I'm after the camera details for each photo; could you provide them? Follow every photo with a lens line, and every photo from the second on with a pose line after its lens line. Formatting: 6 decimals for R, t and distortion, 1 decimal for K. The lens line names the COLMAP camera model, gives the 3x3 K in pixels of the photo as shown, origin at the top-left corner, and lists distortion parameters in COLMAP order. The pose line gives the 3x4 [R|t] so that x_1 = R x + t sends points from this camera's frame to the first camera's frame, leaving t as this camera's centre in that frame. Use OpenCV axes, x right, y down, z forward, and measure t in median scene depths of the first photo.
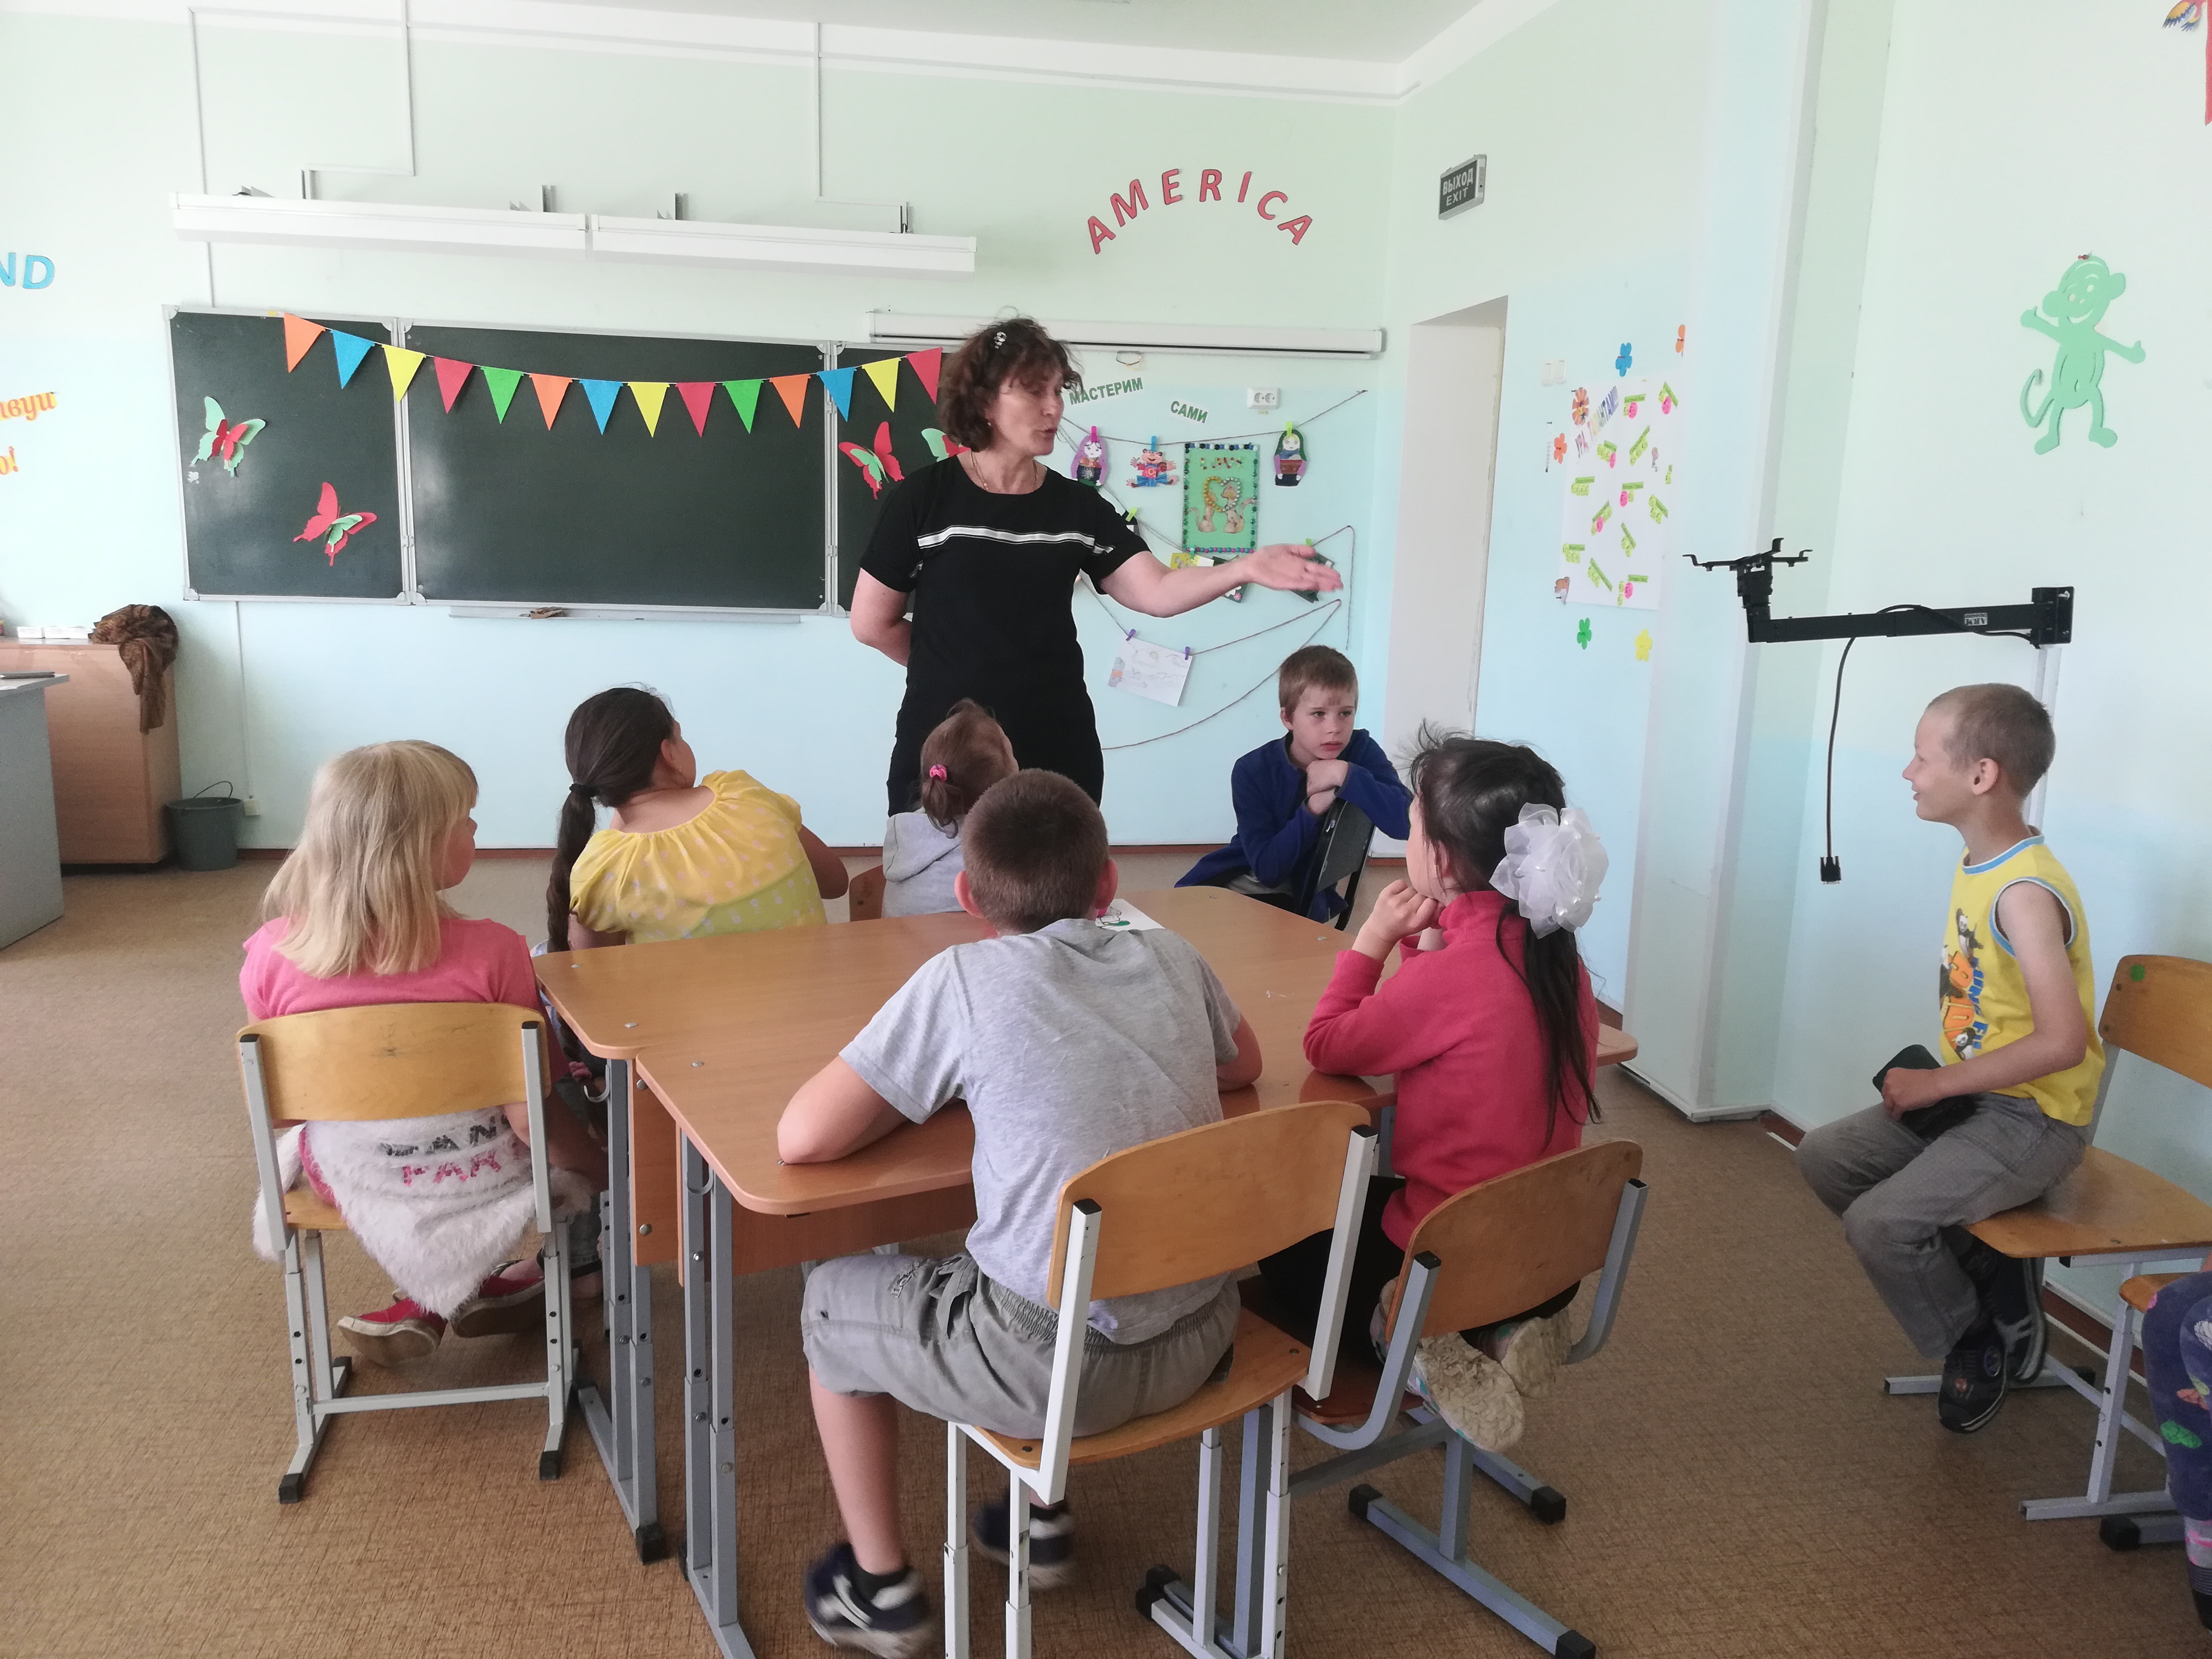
lens RADIAL K [[1669.7, 0, 1107.5], [0, 1669.7, 849.3], [0, 0, 1]] dist [0.045068, -0.066521]
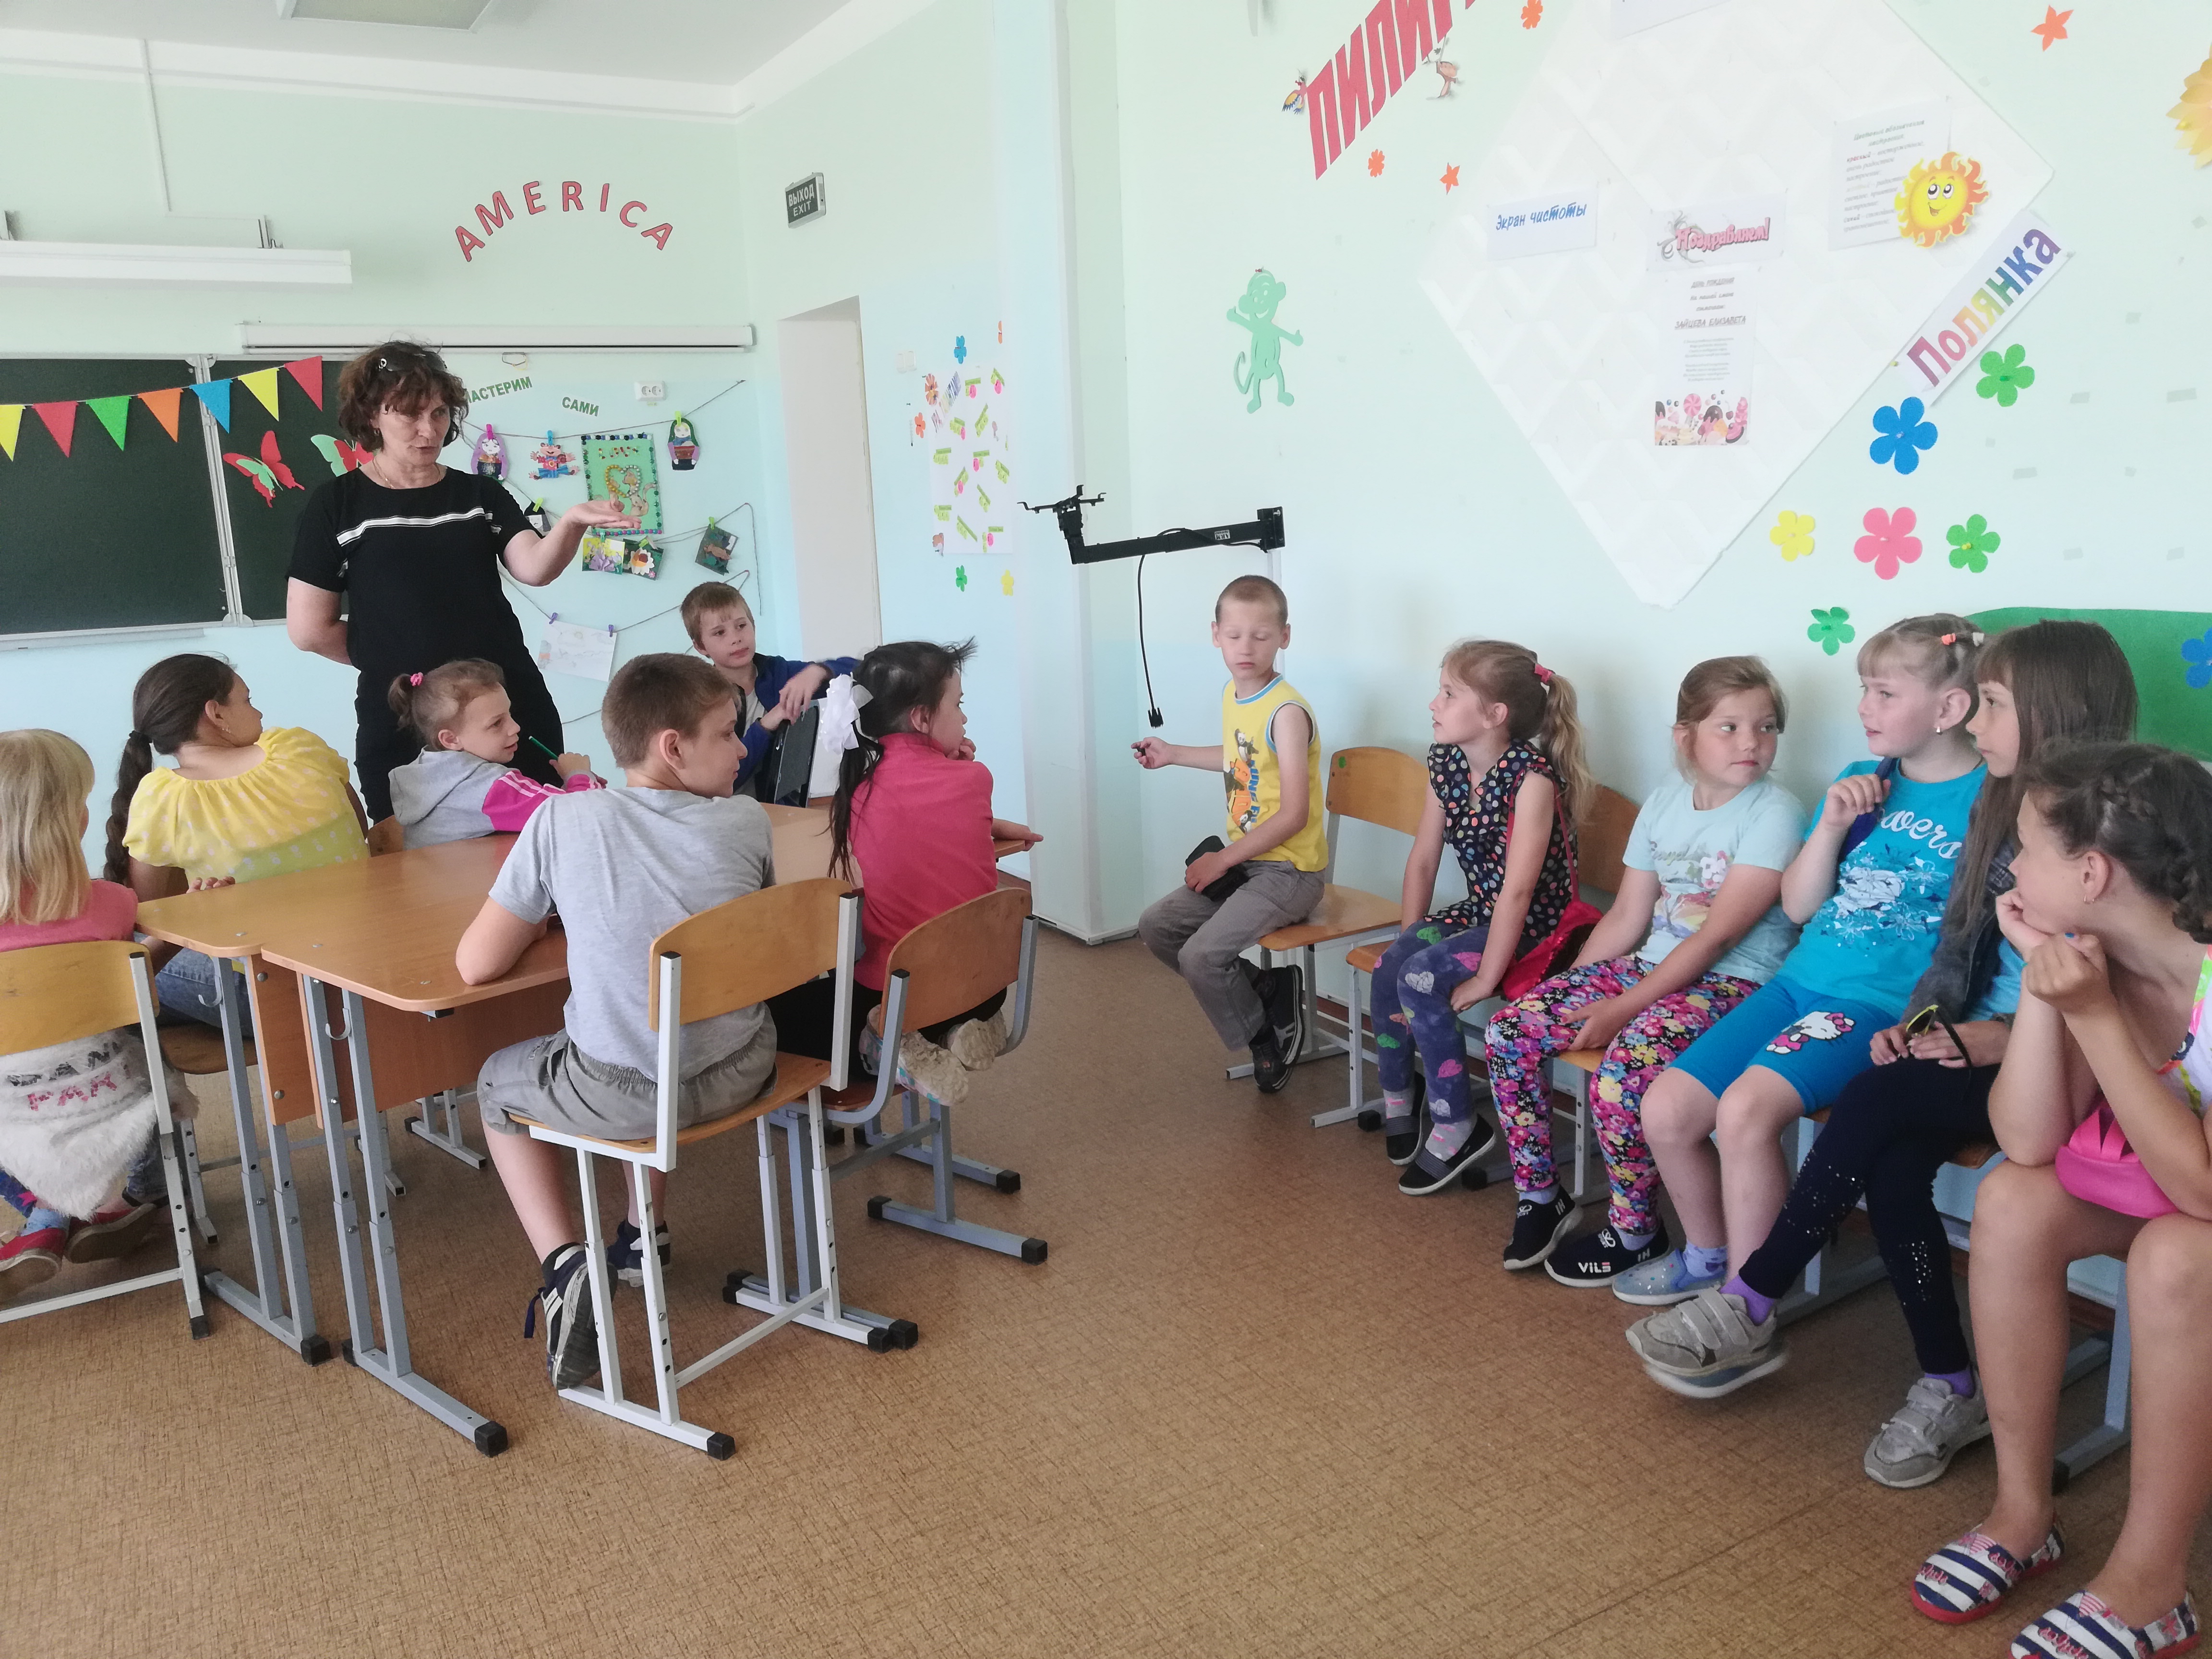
lens RADIAL K [[1669.7, 0, 1102.8], [0, 1669.7, 840.0], [0, 0, 1]] dist [0.045068, -0.066521]
pose [[0.934963, -0.133573, 0.328639, -0.066184], [0.131752, 0.990890, 0.027909, 0.062963], [-0.329373, 0.017205, 0.944043, -0.273499]]
